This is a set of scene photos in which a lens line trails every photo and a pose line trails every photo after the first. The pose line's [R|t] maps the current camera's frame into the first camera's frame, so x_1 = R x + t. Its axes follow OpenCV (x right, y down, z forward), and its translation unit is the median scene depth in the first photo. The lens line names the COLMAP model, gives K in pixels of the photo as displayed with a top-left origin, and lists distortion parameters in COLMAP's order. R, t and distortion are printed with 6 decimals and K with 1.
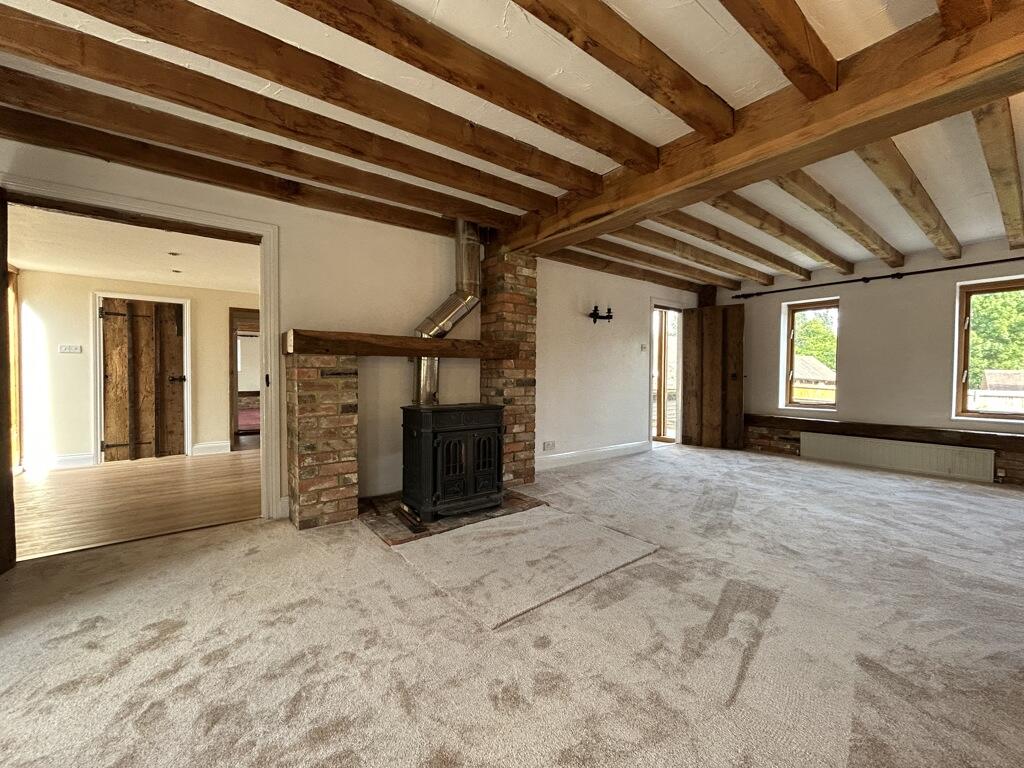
lens RADIAL K [[412.5, 0, 509.7], [0, 412.5, 382.0], [0, 0, 1]] dist [-0.009321, 0.000037]
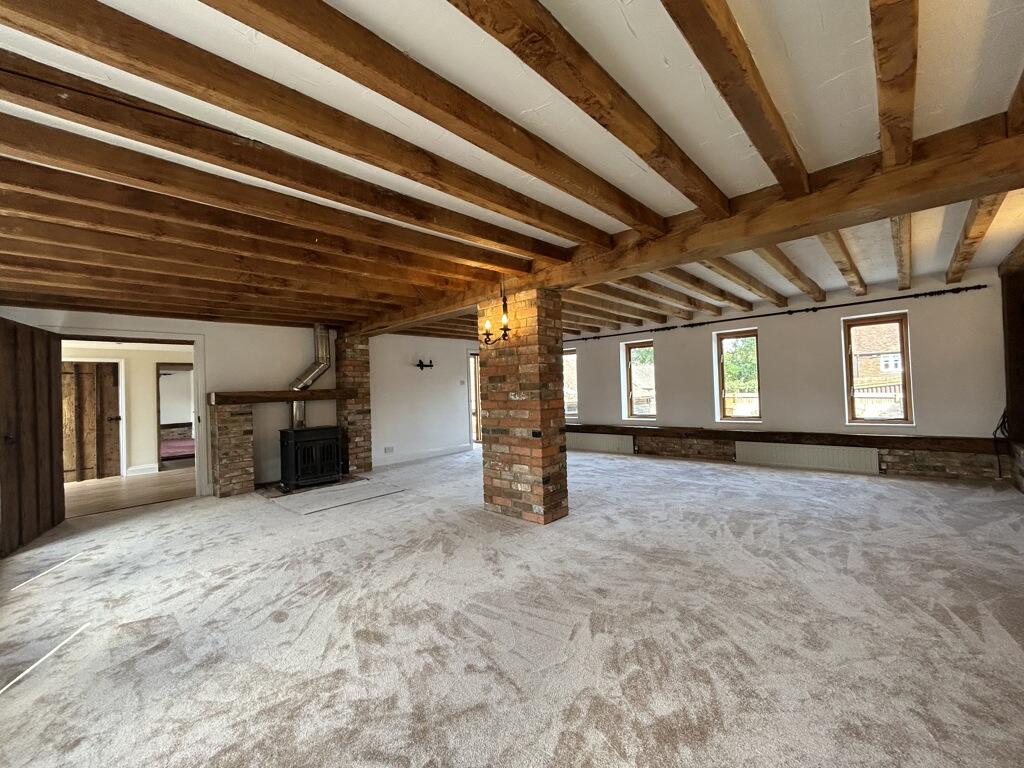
lens RADIAL K [[412.5, 0, 509.7], [0, 412.5, 382.0], [0, 0, 1]] dist [-0.009321, 0.000037]
pose [[0.986188, -0.037289, 0.161380, 0.367165], [0.043840, 0.998345, -0.037224, -0.031276], [-0.159725, 0.043784, 0.986190, -0.778054]]
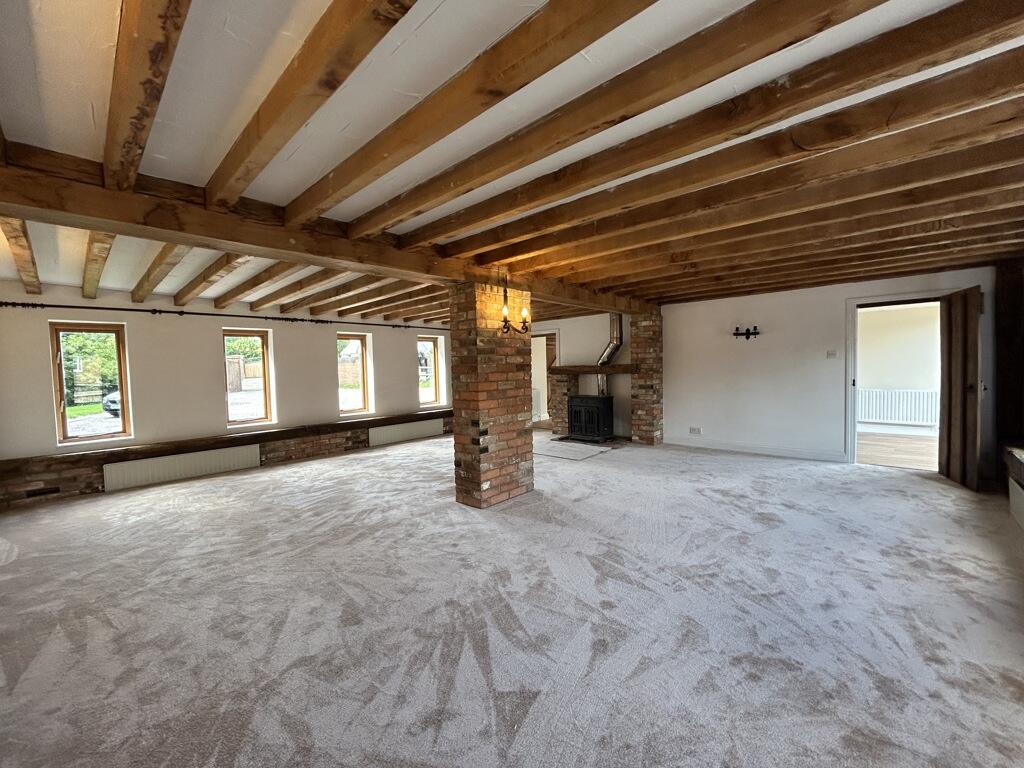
lens RADIAL K [[412.5, 0, 509.7], [0, 412.5, 382.0], [0, 0, 1]] dist [-0.009321, 0.000037]
pose [[0.173882, 0.029420, -0.984327, 1.673947], [0.004953, 0.999515, 0.030749, -0.075874], [0.984754, -0.010222, 0.173652, 0.130686]]
